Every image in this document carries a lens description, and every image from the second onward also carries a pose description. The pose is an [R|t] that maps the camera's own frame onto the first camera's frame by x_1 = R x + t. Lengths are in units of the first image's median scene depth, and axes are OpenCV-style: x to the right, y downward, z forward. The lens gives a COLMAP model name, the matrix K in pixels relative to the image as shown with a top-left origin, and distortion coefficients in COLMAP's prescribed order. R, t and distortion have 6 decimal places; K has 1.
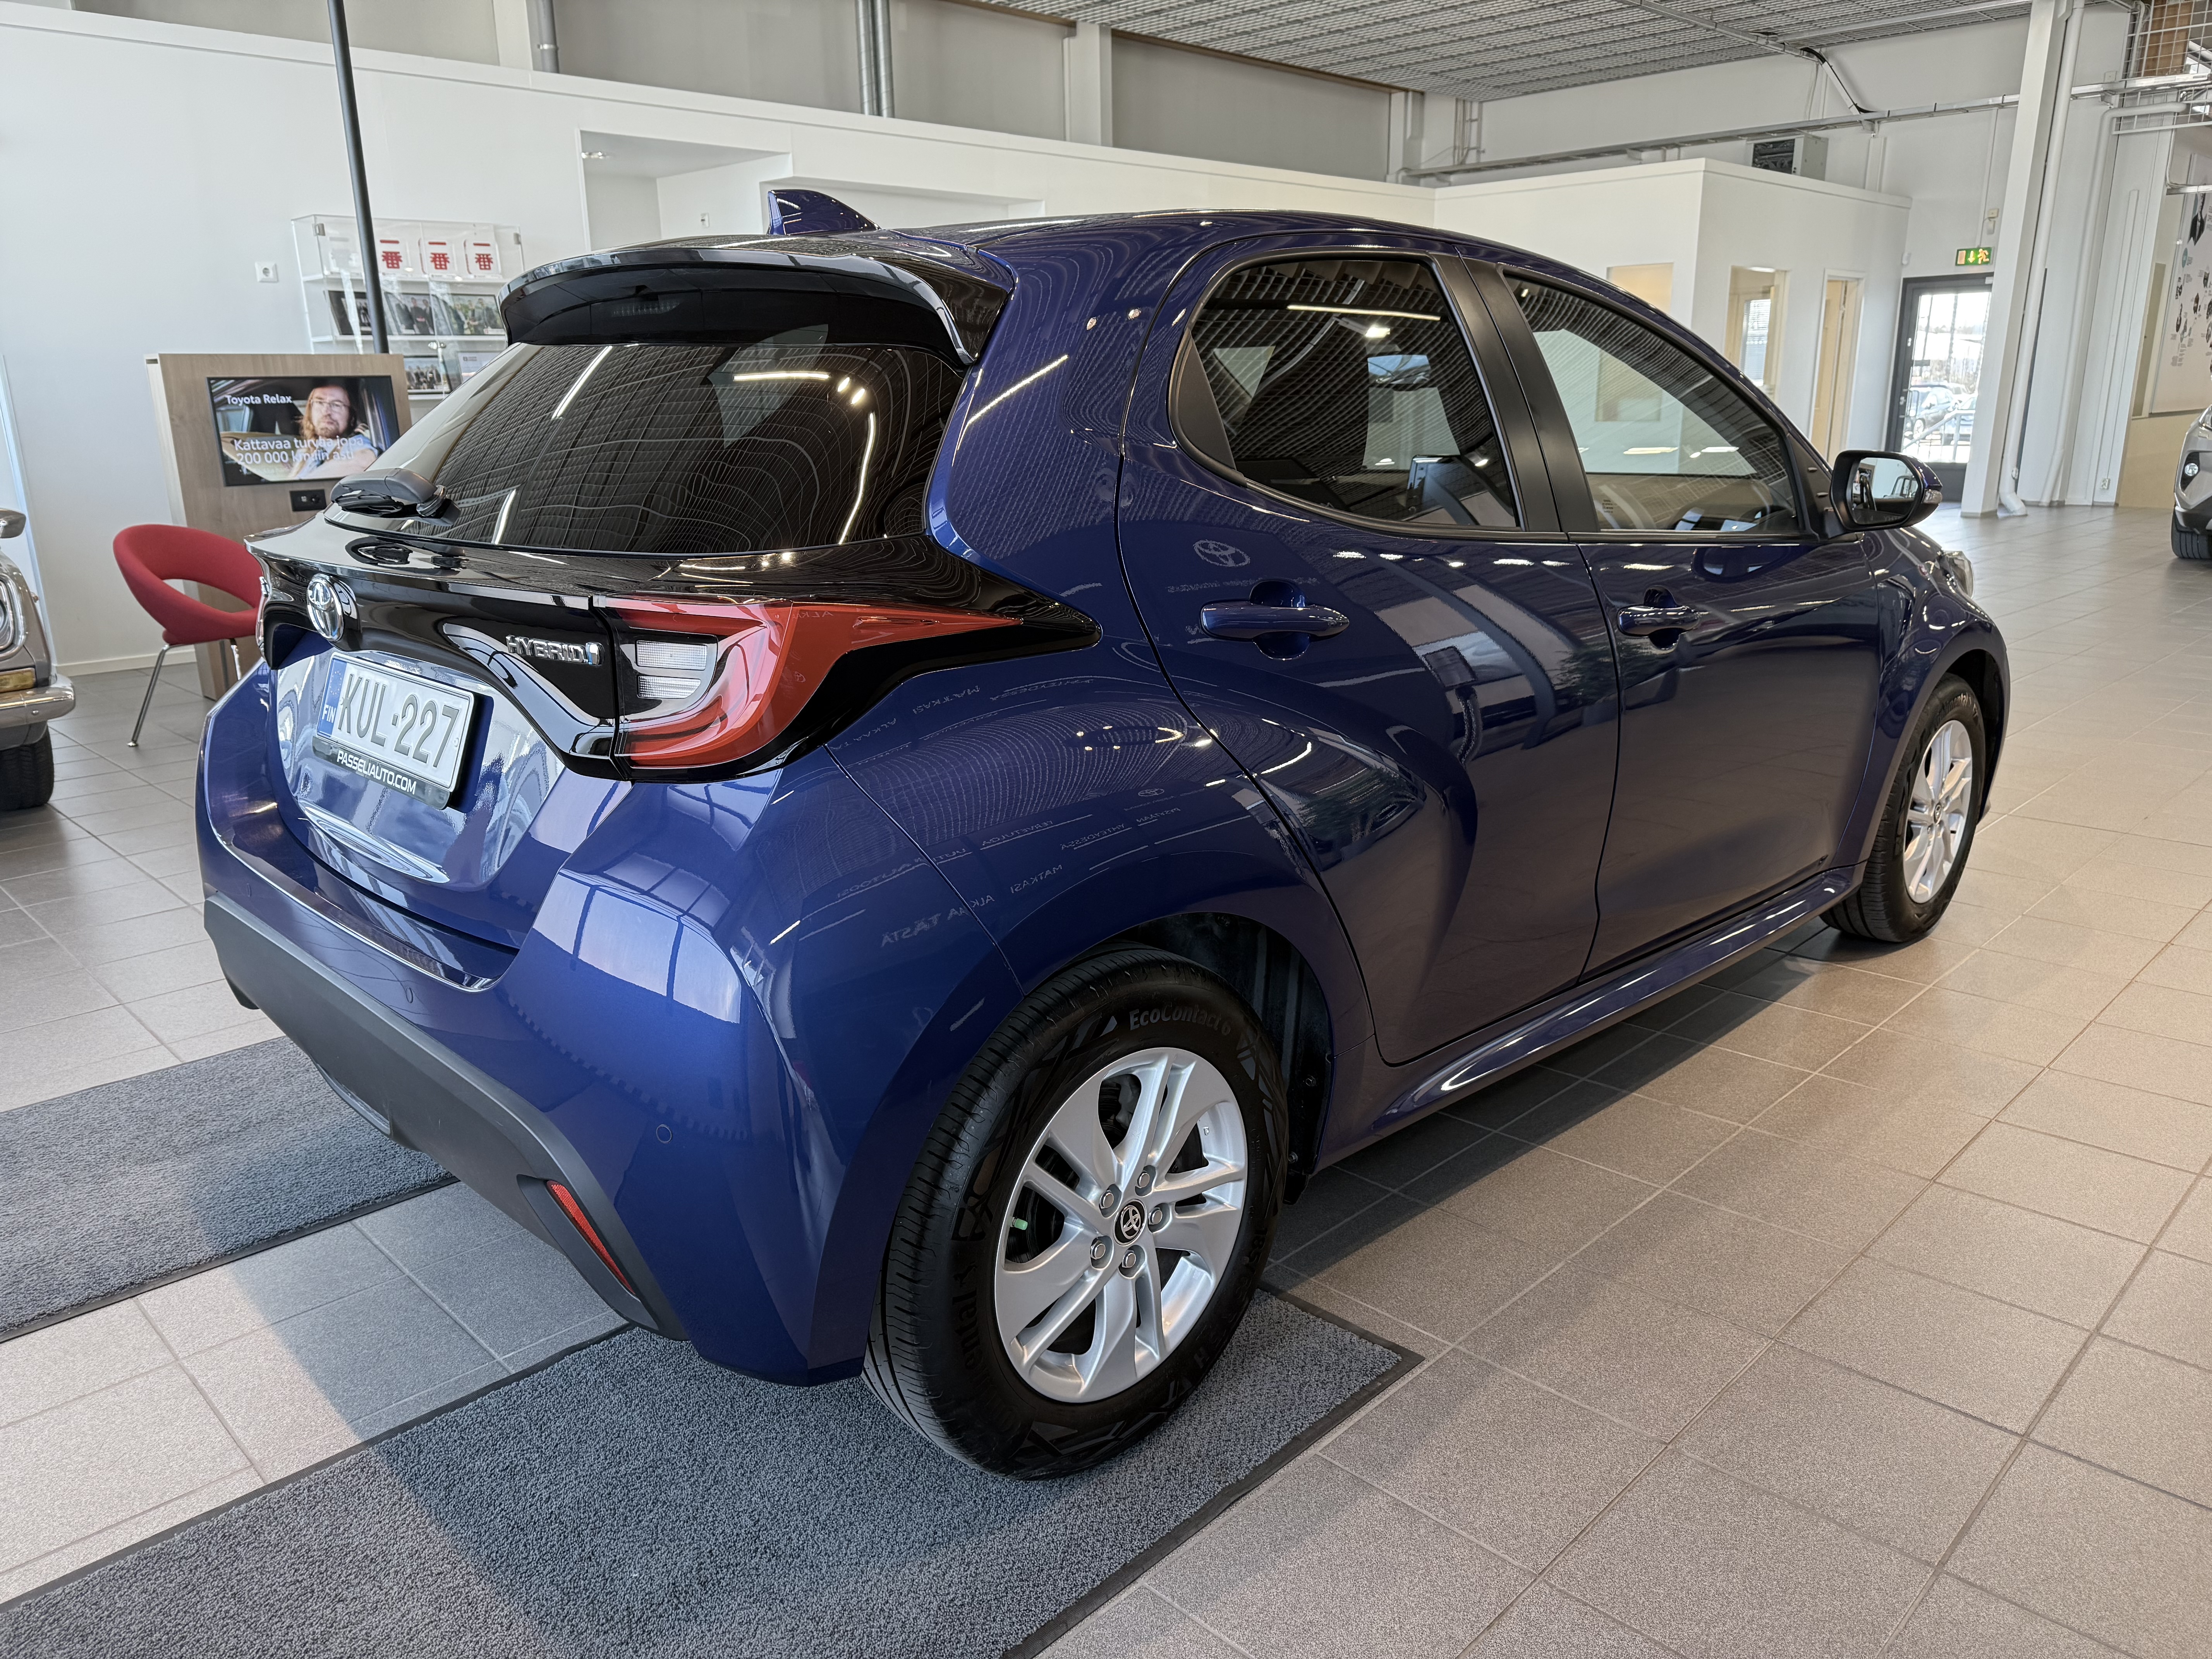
lens RADIAL K [[1579.9, 0, 1106.0], [0, 1579.9, 829.5], [0, 0, 1]] dist [0.002748, -0.002111]
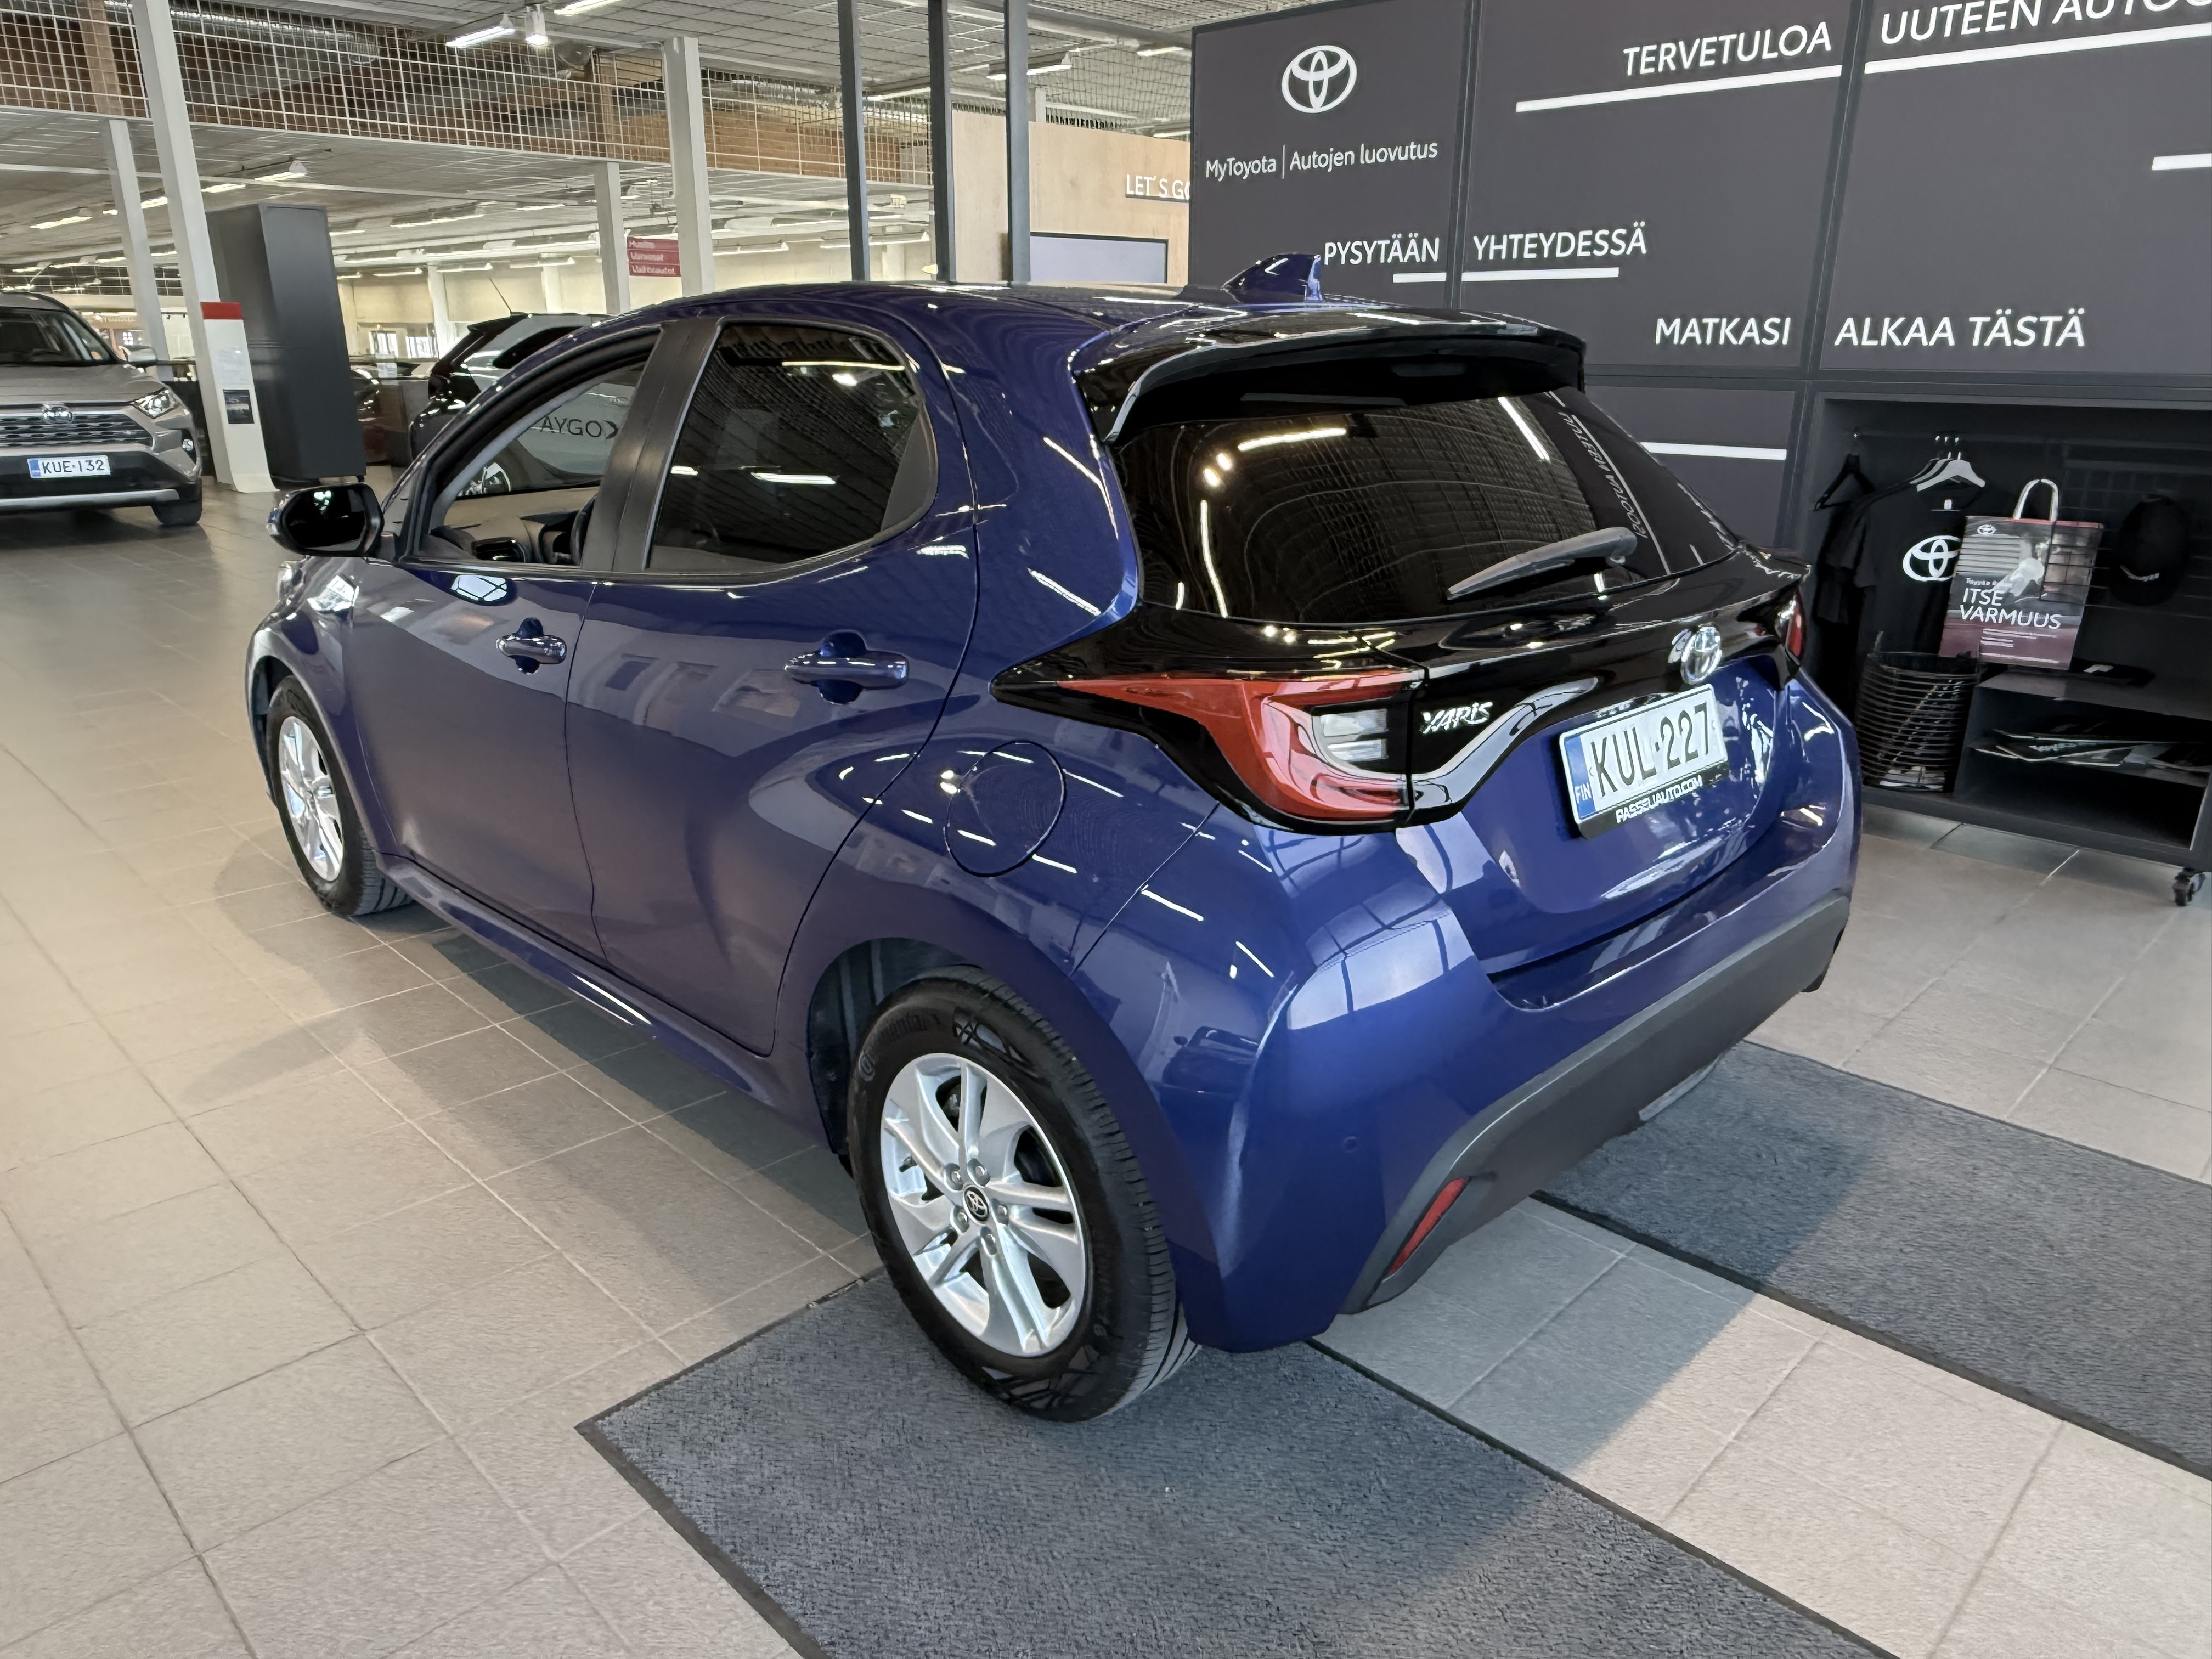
lens RADIAL K [[1503.1, 0, 1106.0], [0, 1503.1, 829.5], [0, 0, 1]] dist [0.003085, -0.007386]
pose [[-0.011118, -0.301316, 0.953460, -1.416585], [0.265924, 0.918291, 0.293302, -0.413494], [-0.963930, 0.256809, 0.069918, 1.258735]]
